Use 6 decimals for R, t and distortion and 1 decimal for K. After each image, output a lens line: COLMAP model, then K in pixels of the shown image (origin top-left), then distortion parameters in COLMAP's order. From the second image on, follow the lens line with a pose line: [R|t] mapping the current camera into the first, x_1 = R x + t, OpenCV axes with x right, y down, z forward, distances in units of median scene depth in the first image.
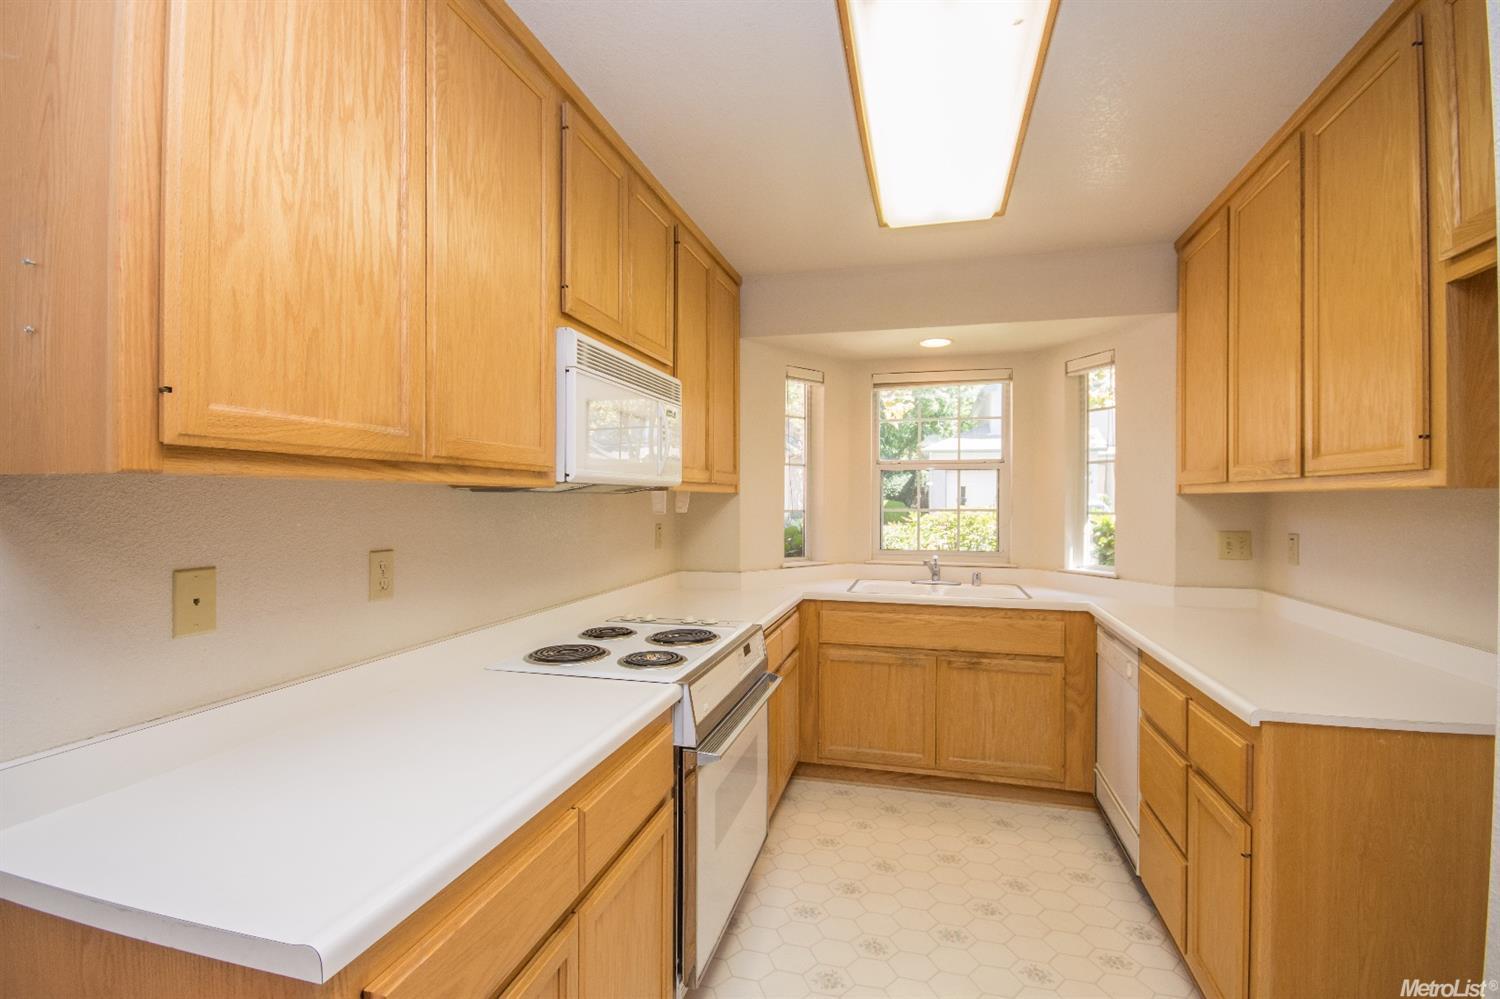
lens RADIAL K [[652.3, 0, 750.0], [0, 652.3, 499.5], [0, 0, 1]] dist [0.020437, -0.014946]
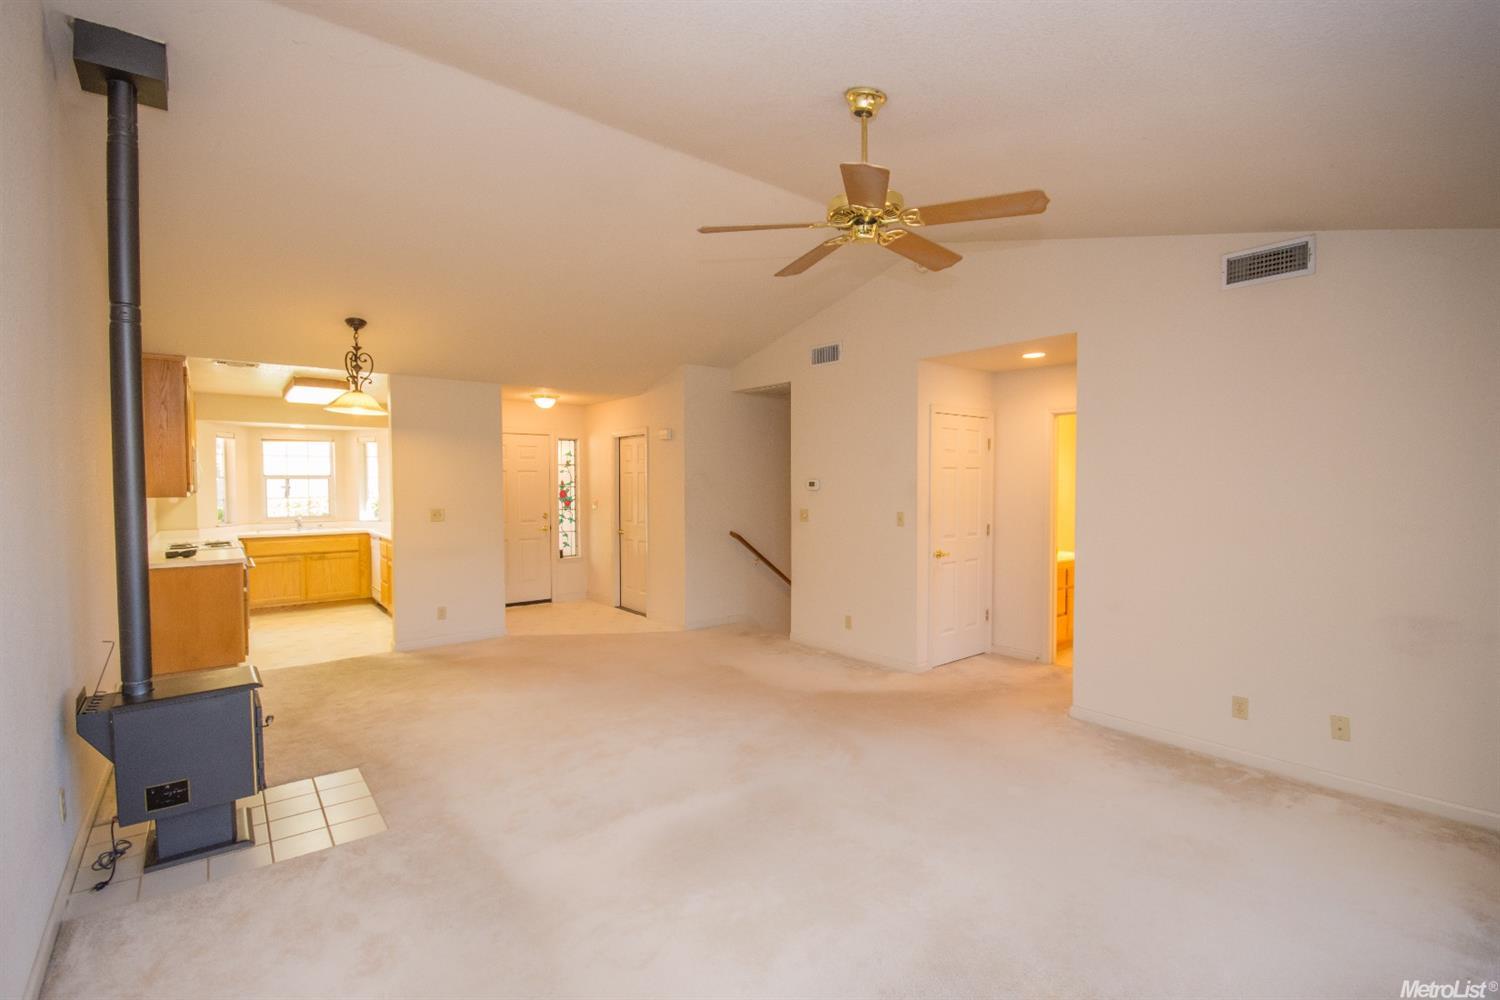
lens RADIAL K [[652.3, 0, 750.0], [0, 652.3, 500.0], [0, 0, 1]] dist [0.020437, -0.014946]
pose [[0.587430, -0.029186, 0.808748, -0.742312], [0.021297, 0.999561, 0.020603, 0.009477], [-0.808995, 0.005121, 0.587794, -1.862462]]
